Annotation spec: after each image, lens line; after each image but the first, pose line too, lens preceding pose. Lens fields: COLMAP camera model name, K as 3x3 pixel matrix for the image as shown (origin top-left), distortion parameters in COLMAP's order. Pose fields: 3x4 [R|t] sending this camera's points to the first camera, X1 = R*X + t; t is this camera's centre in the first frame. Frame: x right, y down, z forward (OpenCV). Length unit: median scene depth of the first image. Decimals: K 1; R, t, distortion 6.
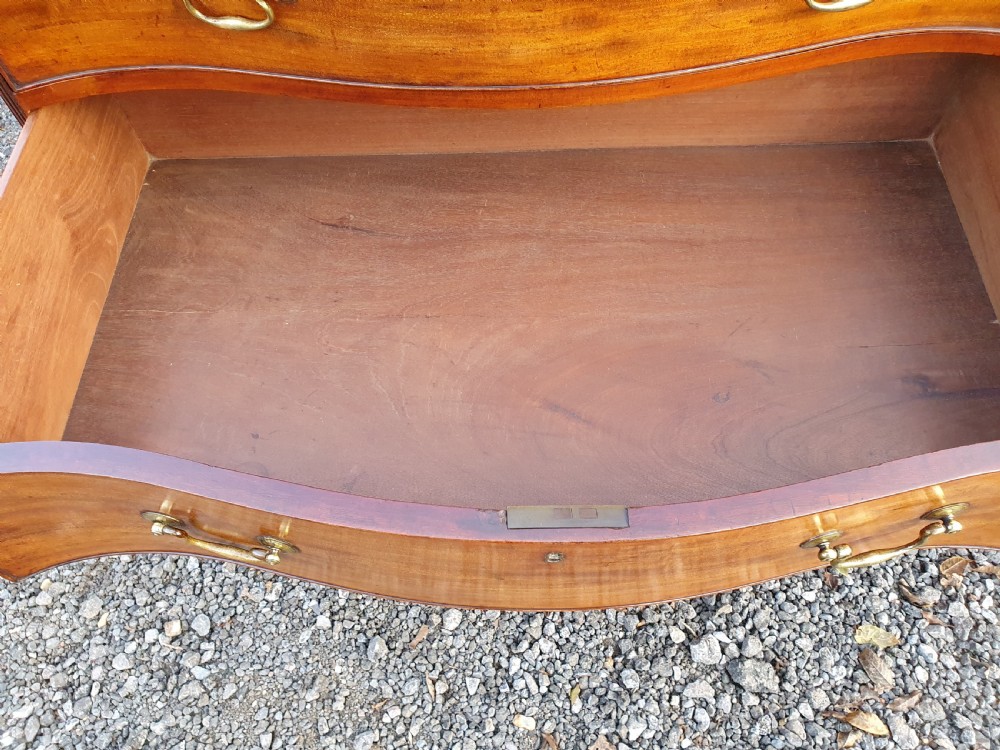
lens RADIAL K [[775.3, 0, 500.0], [0, 775.3, 375.0], [0, 0, 1]] dist [0.005125, 0.010662]
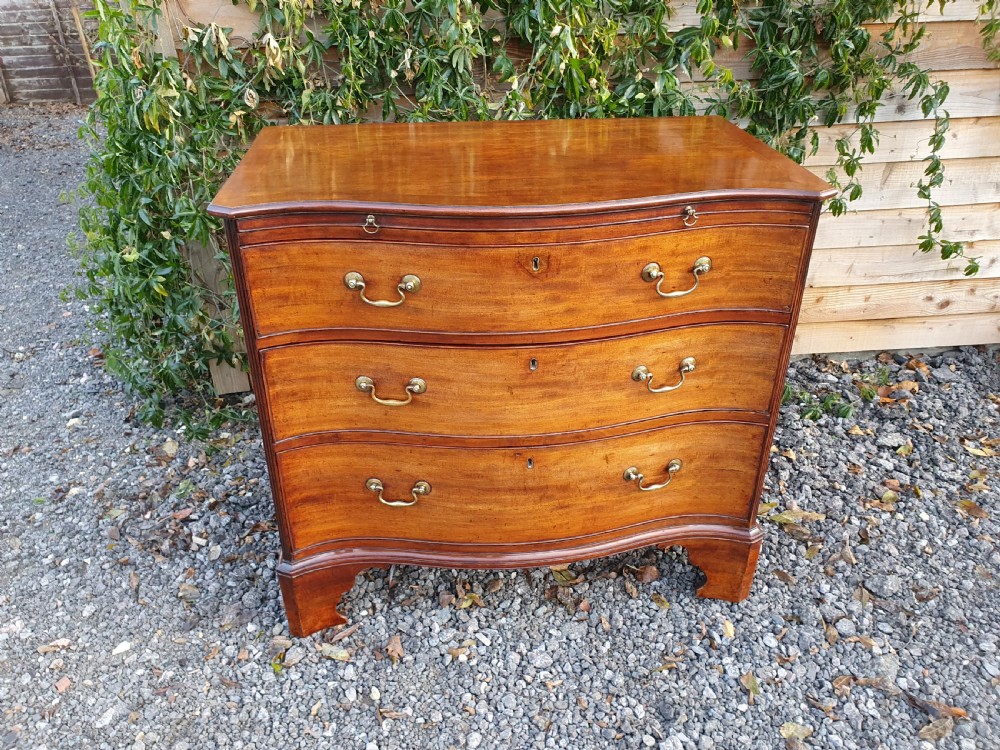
lens RADIAL K [[789.6, 0, 500.0], [0, 789.6, 375.0], [0, 0, 1]] dist [0.008118, 0.029855]
pose [[0.996139, -0.009716, 0.087252, -0.125364], [0.050160, 0.878649, -0.474826, 0.402687], [-0.072050, 0.477369, 0.875744, -0.421497]]
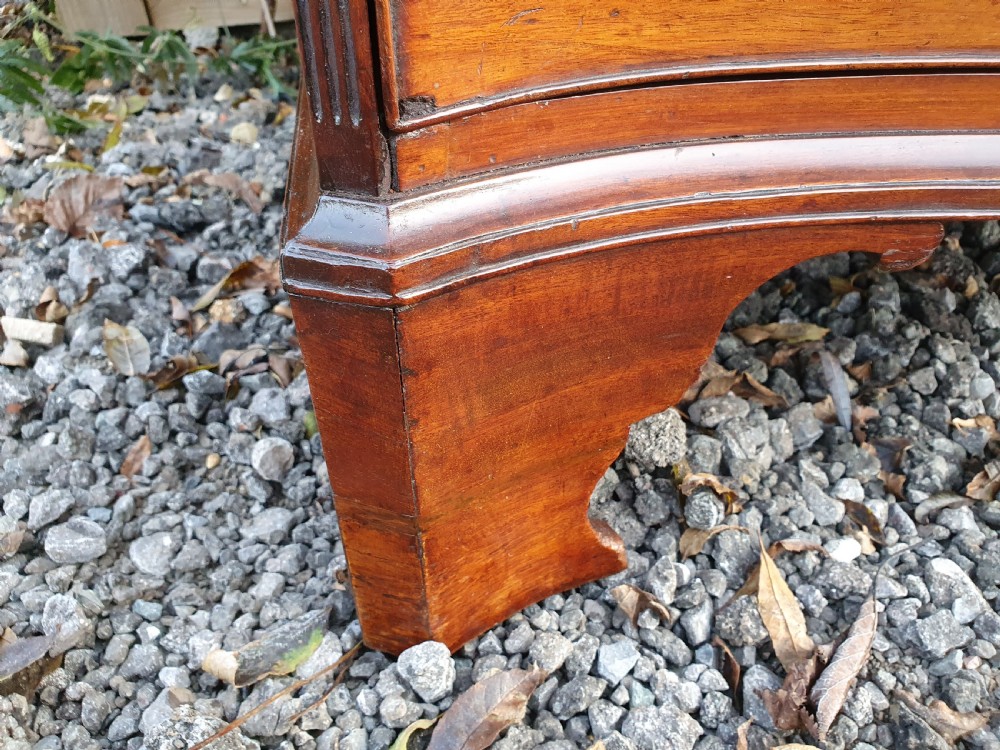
lens RADIAL K [[789.6, 0, 500.0], [0, 789.6, 375.0], [0, 0, 1]] dist [0.008118, 0.029855]
pose [[0.978114, -0.095360, 0.184933, -0.448816], [0.150732, 0.937436, -0.313838, 0.082776], [-0.143435, 0.334845, 0.931292, 0.832216]]
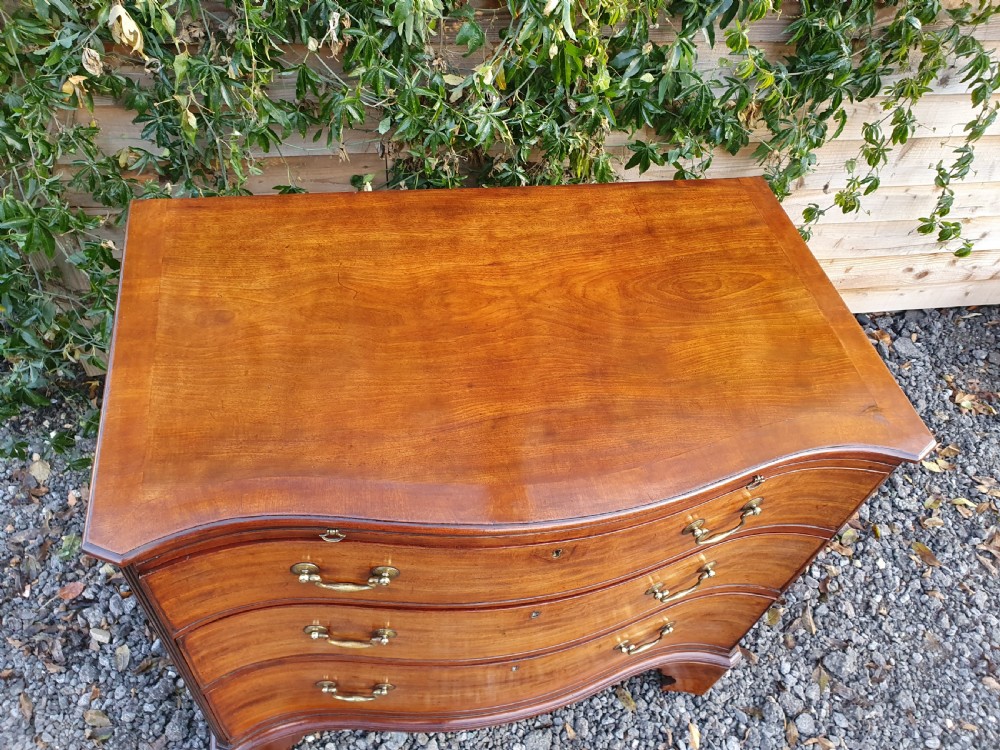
lens RADIAL K [[787.6, 0, 507.5], [0, 787.6, 373.4], [0, 0, 1]] dist [0.003593, 0.037724]
pose [[0.972104, -0.045154, 0.230163, -0.211735], [0.076273, 0.988817, -0.128153, -0.357294], [-0.221803, 0.142133, 0.964677, -0.346905]]
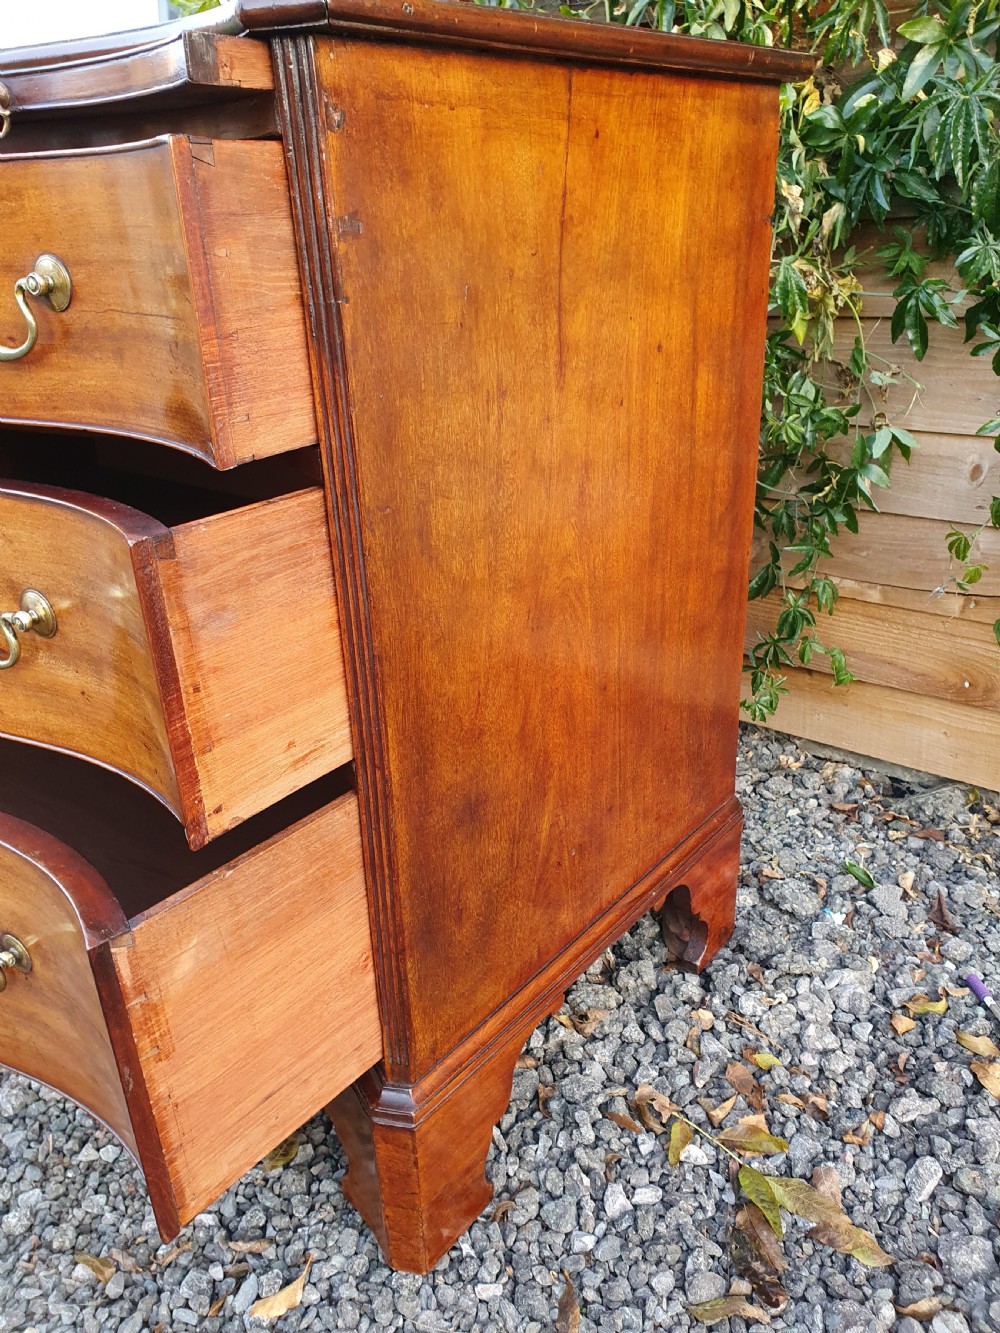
lens RADIAL K [[1033.8, 0, 471.0], [0, 1033.8, 671.5], [0, 0, 1]] dist [0.056081, 0.001920]
pose [[0.751539, 0.262794, -0.605085, 0.874158], [-0.544322, 0.765224, -0.343725, -0.020107], [0.372697, 0.587684, 0.718140, 0.291809]]
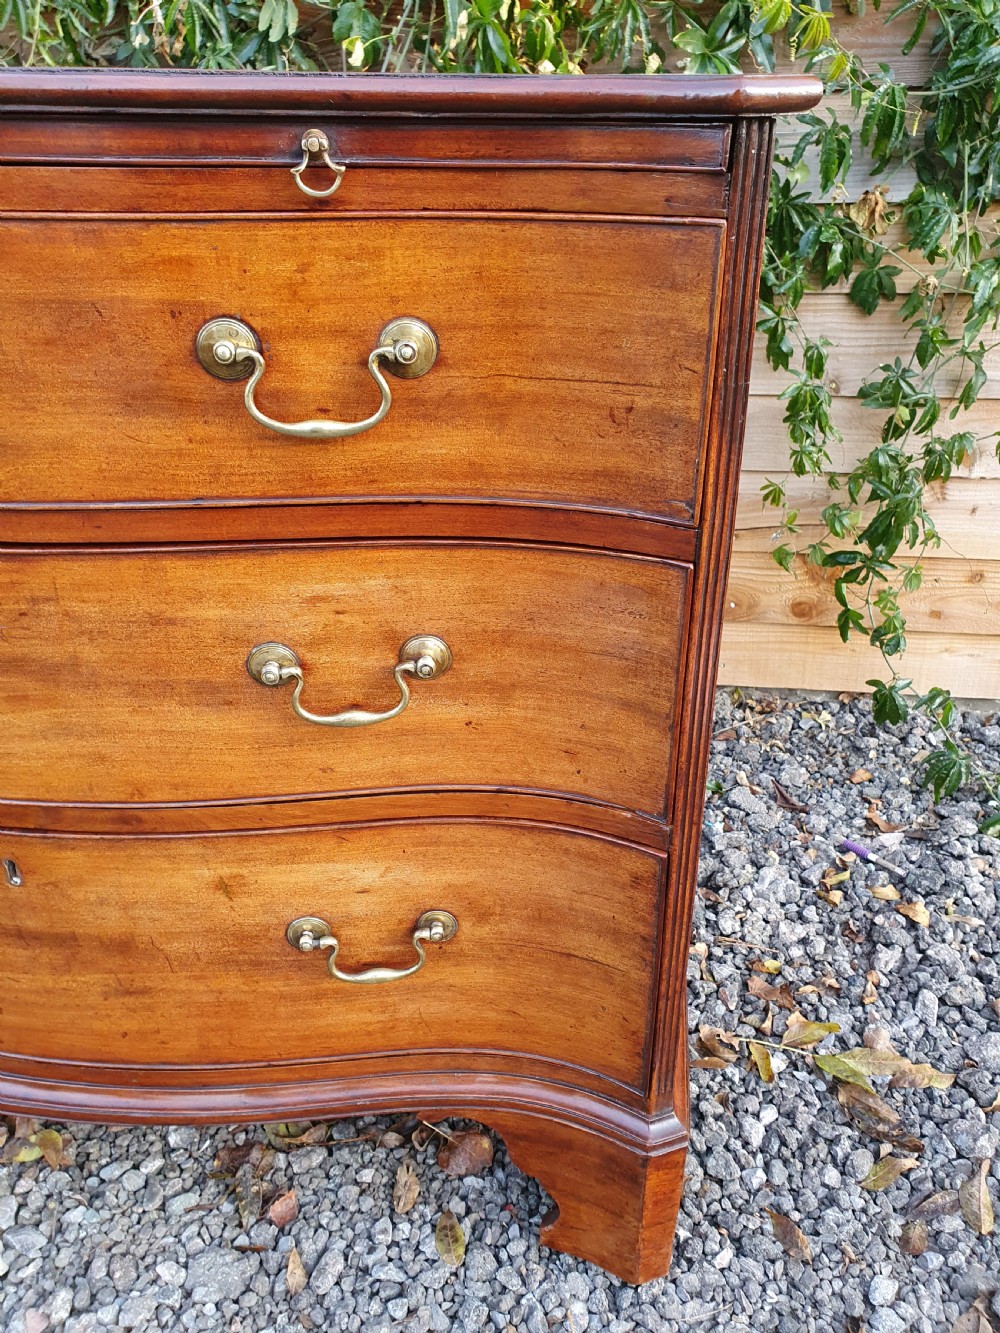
lens RADIAL K [[1052.5, 0, 507.6], [0, 1052.5, 668.9], [0, 0, 1]] dist [0.008118, 0.029855]
pose [[0.988250, 0.100271, -0.115356, 0.414929], [-0.144043, 0.863404, -0.483513, 0.082609], [0.051117, 0.494448, 0.867703, 0.159070]]
